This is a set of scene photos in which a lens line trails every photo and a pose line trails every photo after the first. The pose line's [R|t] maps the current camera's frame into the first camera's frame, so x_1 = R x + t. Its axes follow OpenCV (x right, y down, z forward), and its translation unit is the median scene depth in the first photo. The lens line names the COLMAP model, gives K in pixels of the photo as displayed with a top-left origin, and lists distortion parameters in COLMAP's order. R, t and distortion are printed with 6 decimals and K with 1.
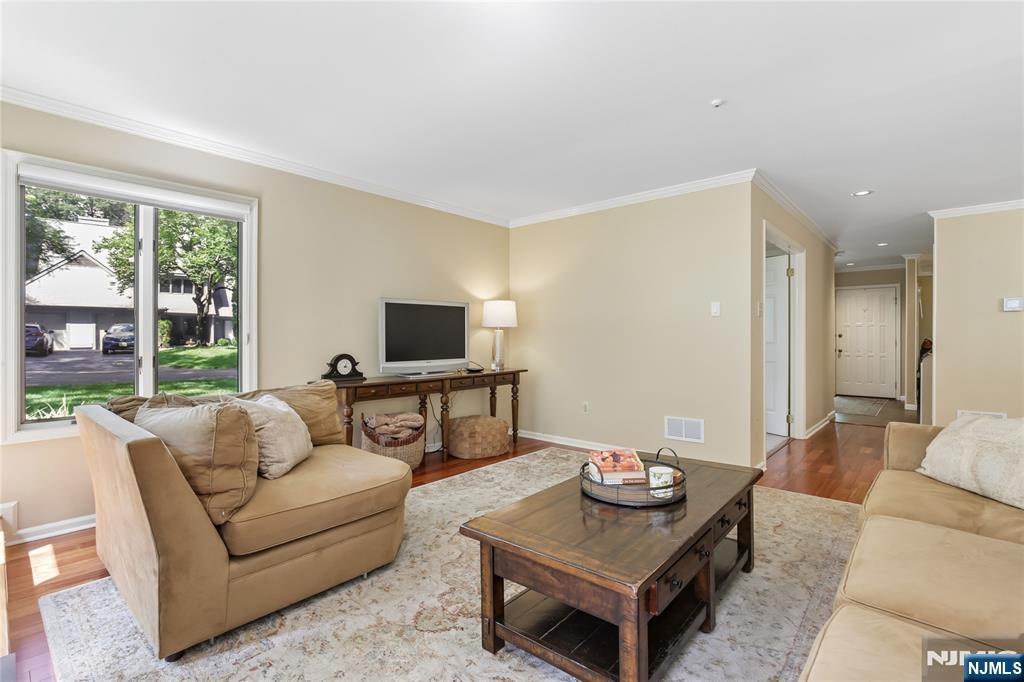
lens RADIAL K [[471.4, 0, 506.4], [0, 471.4, 341.3], [0, 0, 1]] dist [-0.020500, 0.004260]
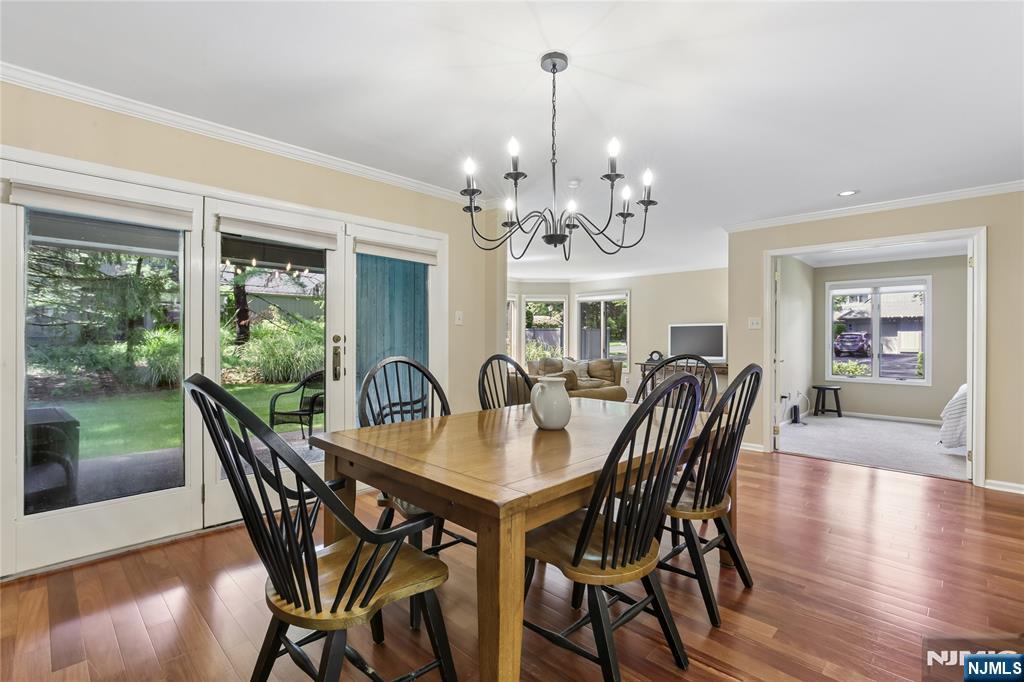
lens RADIAL K [[471.4, 0, 509.7], [0, 471.4, 339.2], [0, 0, 1]] dist [-0.020500, 0.004260]
pose [[-0.040213, -0.001927, -0.999189, 1.881733], [-0.015625, 0.999877, -0.001300, -0.013265], [0.999069, 0.015560, -0.040238, 0.391259]]
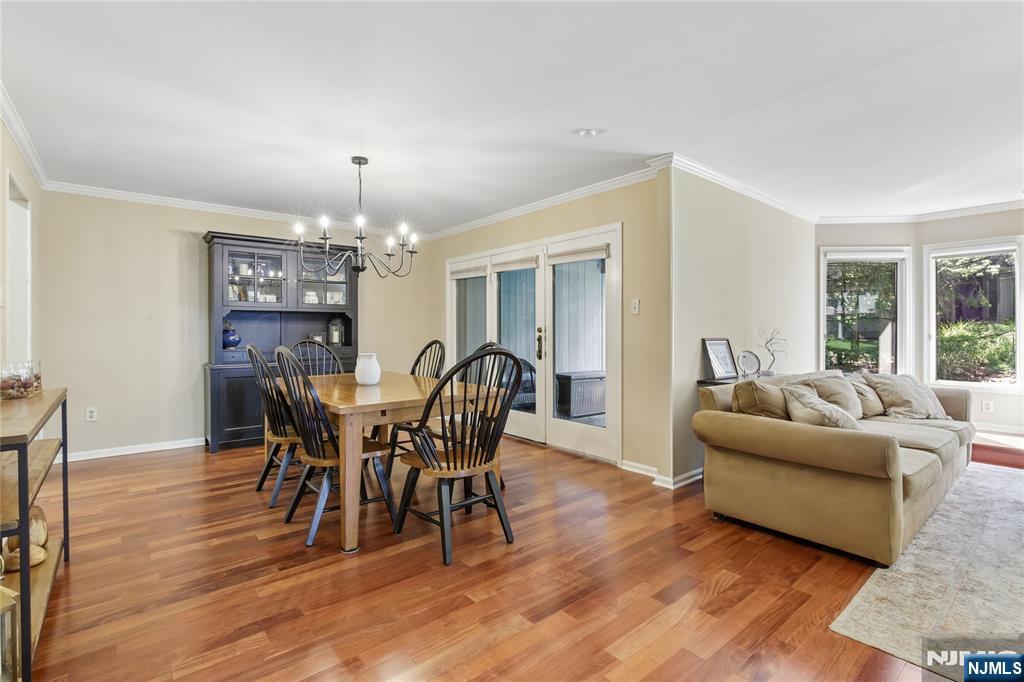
lens RADIAL K [[471.4, 0, 509.2], [0, 471.4, 330.3], [0, 0, 1]] dist [-0.020500, 0.004260]
pose [[-0.989336, -0.003703, 0.145606, 0.912936], [-0.001890, 0.999919, 0.012591, -0.024687], [-0.145641, 0.012181, -0.989263, 1.267357]]
